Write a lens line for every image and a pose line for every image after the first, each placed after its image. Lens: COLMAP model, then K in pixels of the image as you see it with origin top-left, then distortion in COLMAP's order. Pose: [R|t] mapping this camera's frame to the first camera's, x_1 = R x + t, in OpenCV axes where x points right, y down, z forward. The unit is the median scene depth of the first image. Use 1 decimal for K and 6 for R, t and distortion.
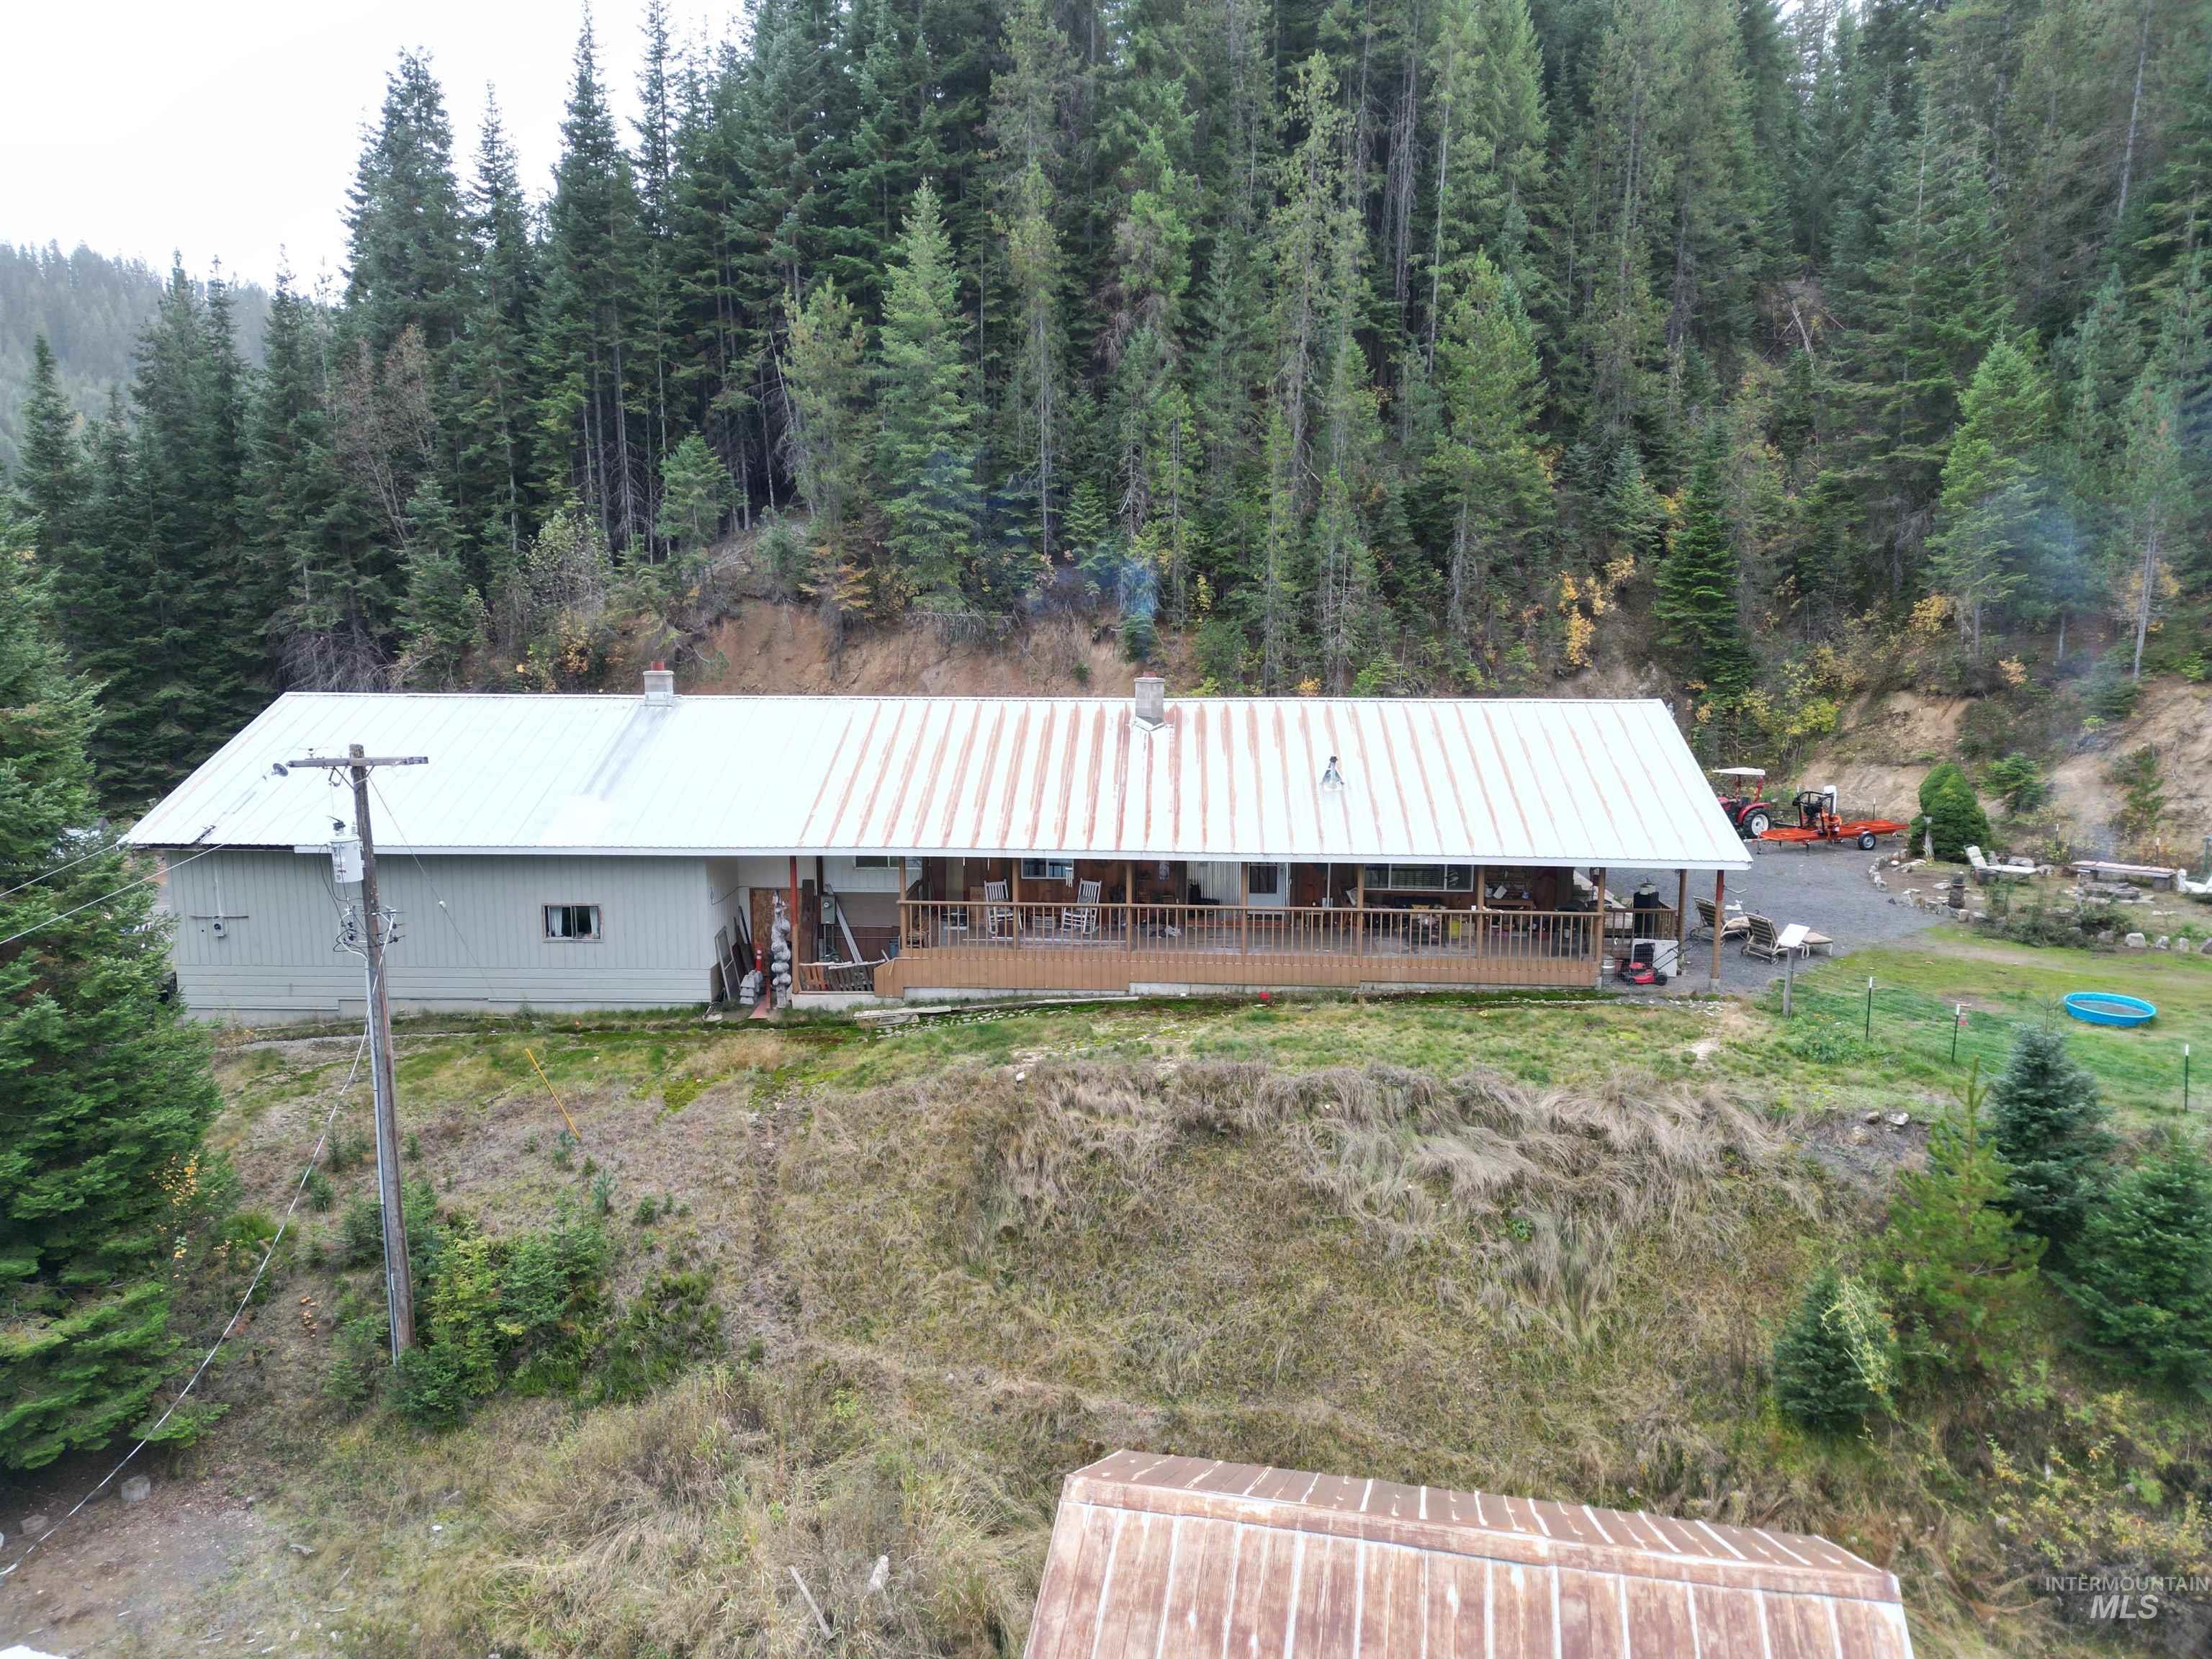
lens RADIAL K [[1528.8, 0, 1106.0], [0, 1528.8, 829.5], [0, 0, 1]] dist [0.089919, -0.086625]
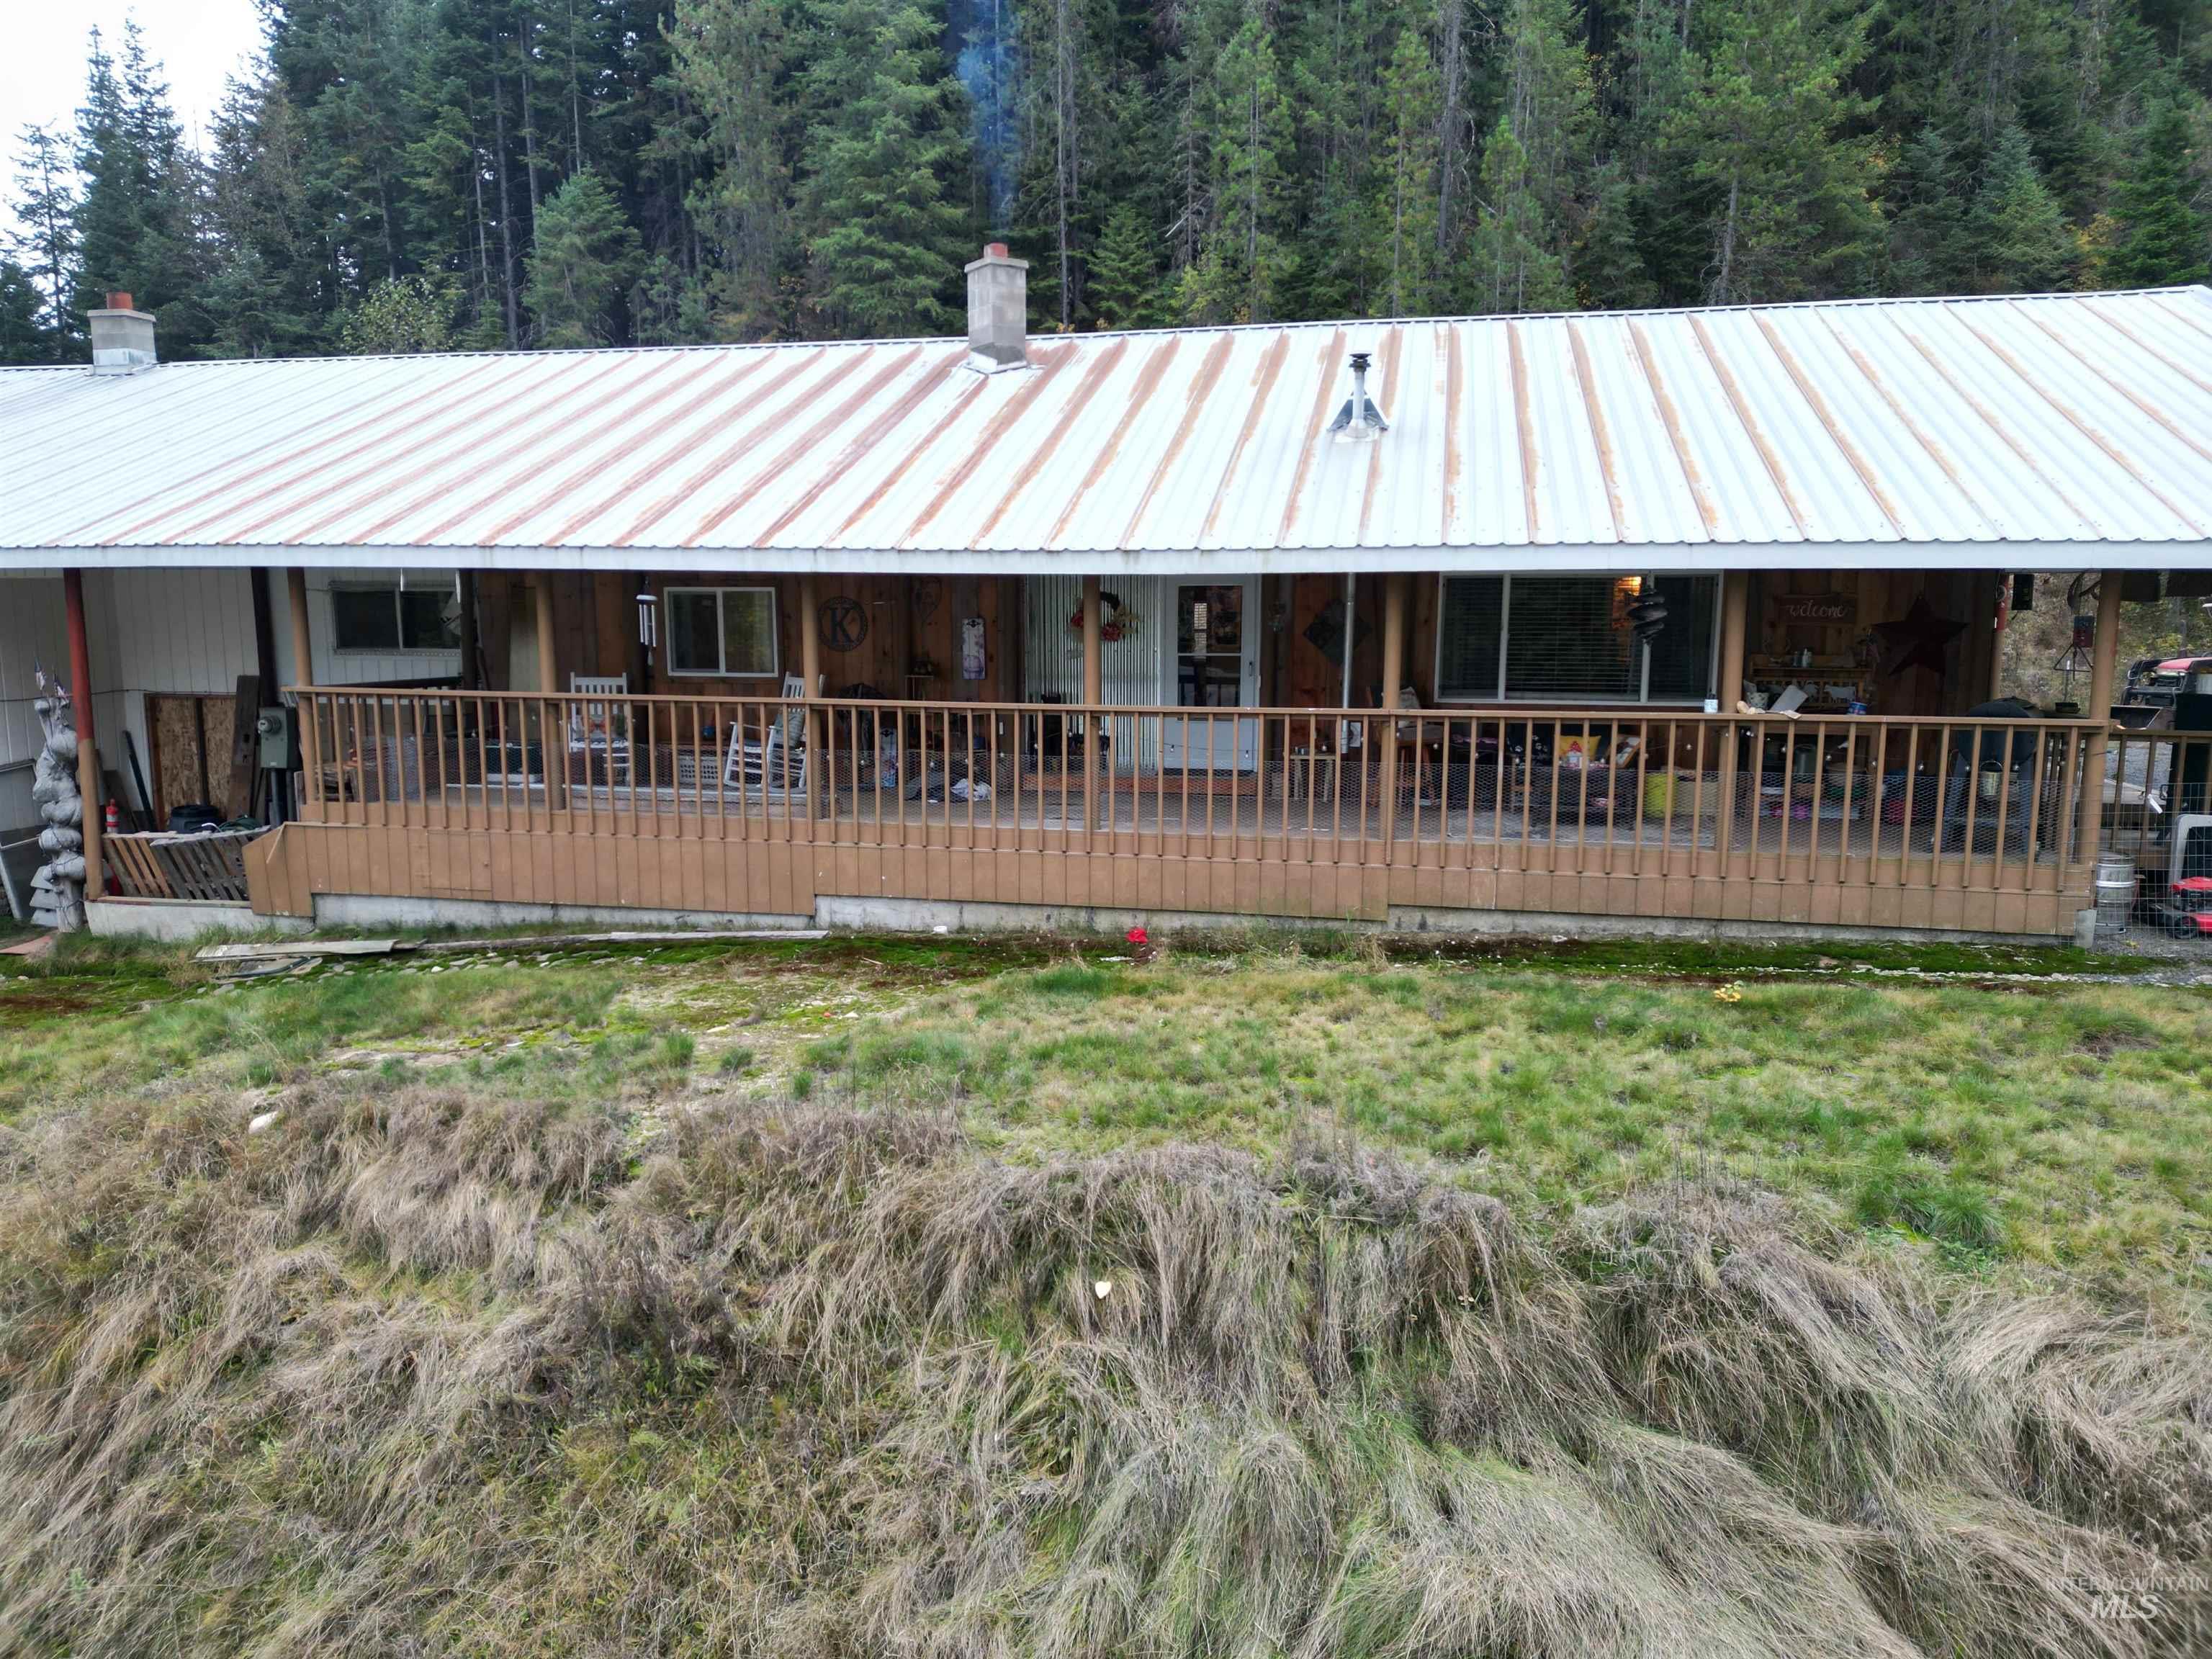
lens RADIAL K [[1531.8, 0, 1106.0], [0, 1531.8, 829.5], [0, 0, 1]] dist [0.087027, -0.091833]
pose [[0.987291, 0.022264, -0.157354, 0.158936], [-0.025071, 0.999560, -0.015872, 0.089336], [0.156931, 0.019615, 0.987415, 0.625936]]
